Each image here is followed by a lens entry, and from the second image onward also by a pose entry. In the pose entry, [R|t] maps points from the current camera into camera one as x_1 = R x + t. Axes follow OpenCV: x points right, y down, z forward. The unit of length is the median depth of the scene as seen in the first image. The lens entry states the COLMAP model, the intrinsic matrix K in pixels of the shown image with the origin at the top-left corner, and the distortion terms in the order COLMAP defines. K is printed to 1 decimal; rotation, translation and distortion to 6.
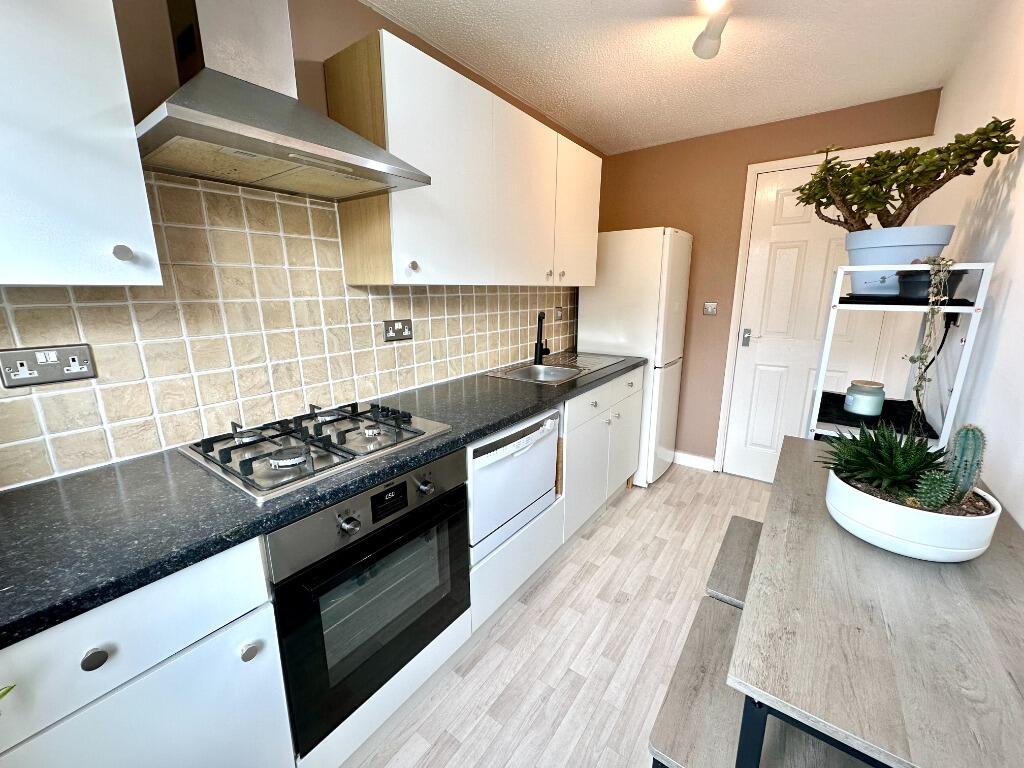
lens RADIAL K [[407.5, 0, 512.0], [0, 407.5, 384.0], [0, 0, 1]] dist [-0.003195, 0.000351]
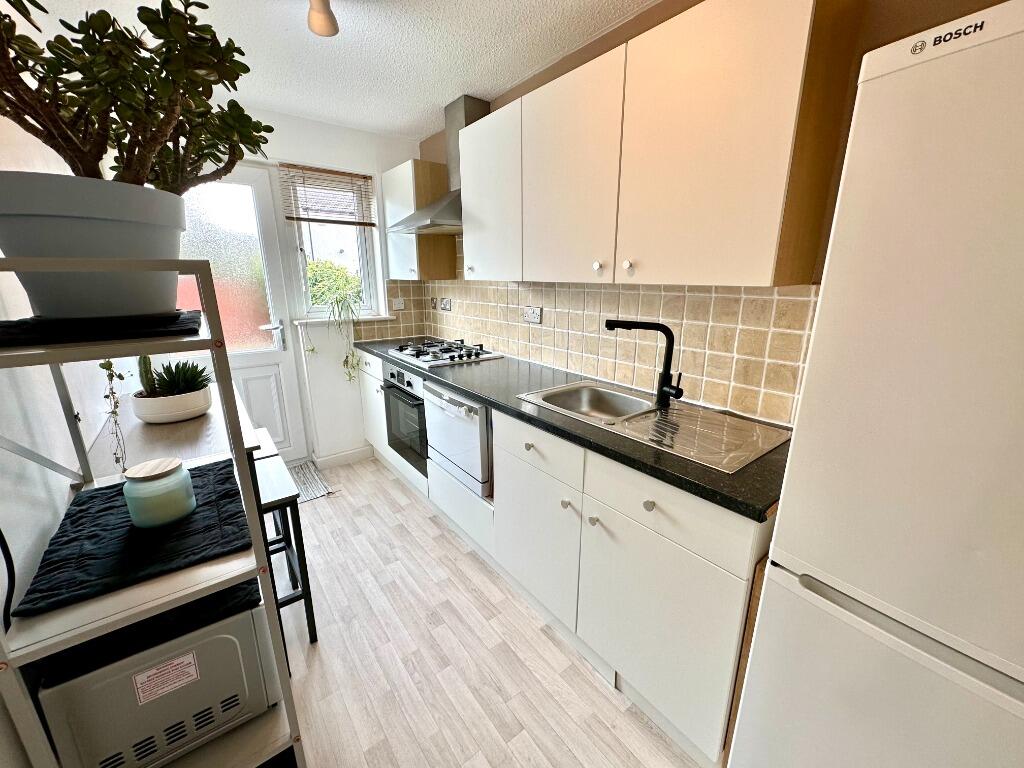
lens RADIAL K [[407.5, 0, 512.0], [0, 407.5, 384.0], [0, 0, 1]] dist [-0.003195, 0.000351]
pose [[-0.278107, 0.252030, -0.926897, 0.950503], [-0.217984, 0.923228, 0.316437, -0.307939], [0.935489, 0.290052, -0.201818, 1.194818]]
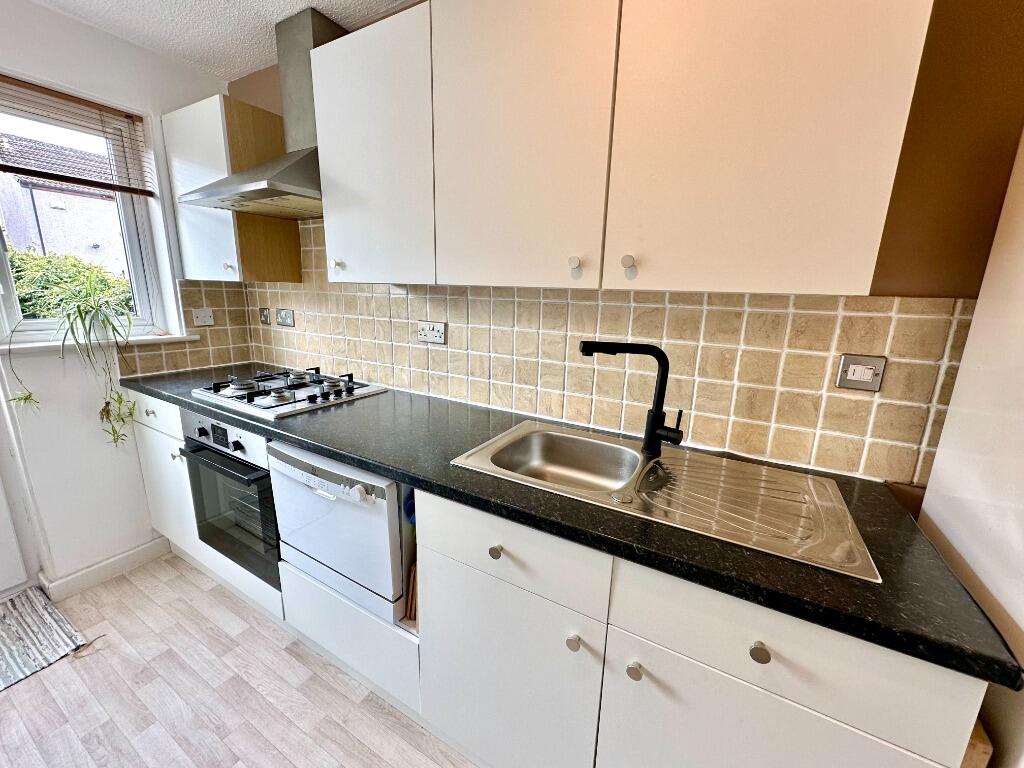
lens RADIAL K [[407.5, 0, 512.0], [0, 407.5, 384.0], [0, 0, 1]] dist [-0.003195, 0.000351]
pose [[0.111887, 0.228176, -0.967169, 0.654218], [-0.255210, 0.947234, 0.193949, -0.236487], [0.960390, 0.225131, 0.164216, 0.991311]]
